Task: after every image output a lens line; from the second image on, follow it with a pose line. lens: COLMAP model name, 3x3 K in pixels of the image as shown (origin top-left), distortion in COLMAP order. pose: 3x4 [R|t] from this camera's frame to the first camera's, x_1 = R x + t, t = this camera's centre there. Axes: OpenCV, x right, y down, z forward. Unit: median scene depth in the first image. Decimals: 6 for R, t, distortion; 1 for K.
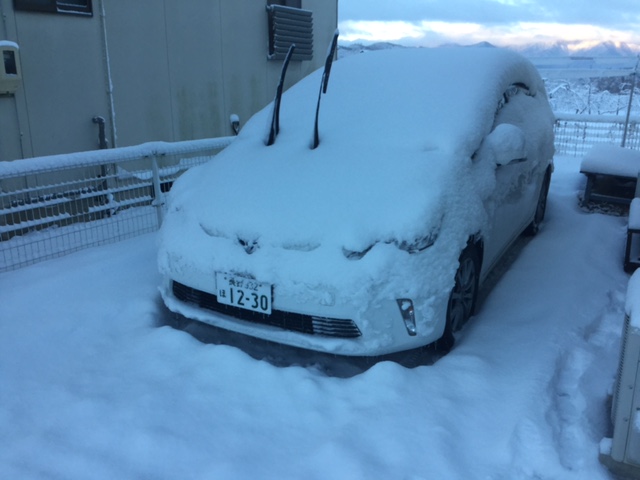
lens RADIAL K [[588.4, 0, 320.2], [0, 588.4, 235.1], [0, 0, 1]] dist [0.080225, -0.147085]
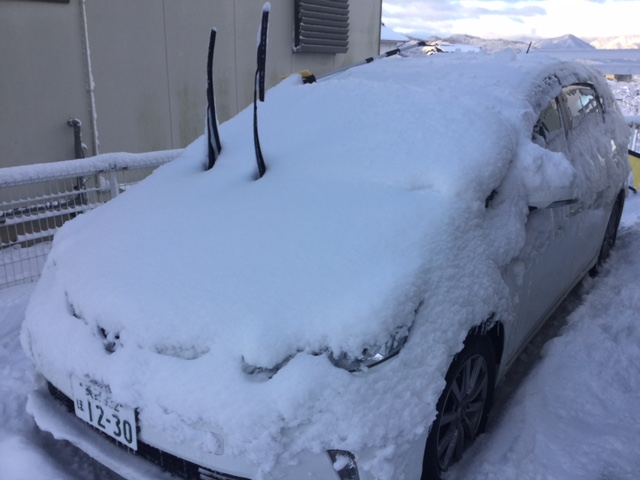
lens RADIAL K [[588.4, 0, 319.7], [0, 588.4, 241.1], [0, 0, 1]] dist [0.080225, -0.147085]
pose [[0.992971, 0.035129, -0.113026, 0.157697], [-0.032944, 0.999234, 0.021139, -0.099853], [0.113682, -0.017267, 0.993367, 0.346164]]
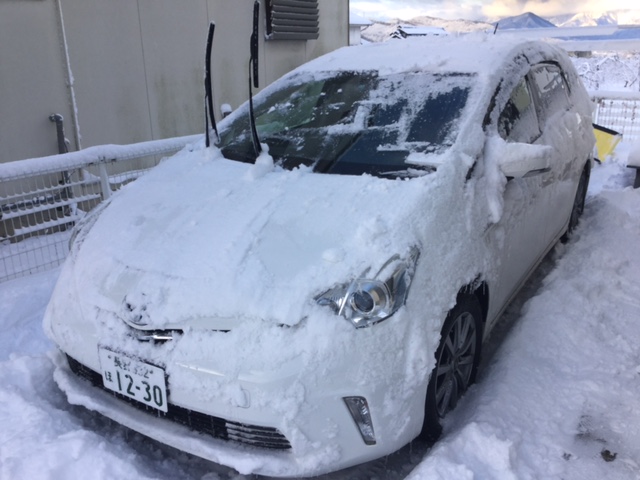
lens RADIAL K [[588.4, 0, 320.9], [0, 588.4, 241.5], [0, 0, 1]] dist [0.080225, -0.147085]
pose [[0.997772, -0.011303, -0.065744, 0.130721], [0.014140, 0.998982, 0.042844, -0.085308], [0.065193, -0.043679, 0.996916, 0.284032]]
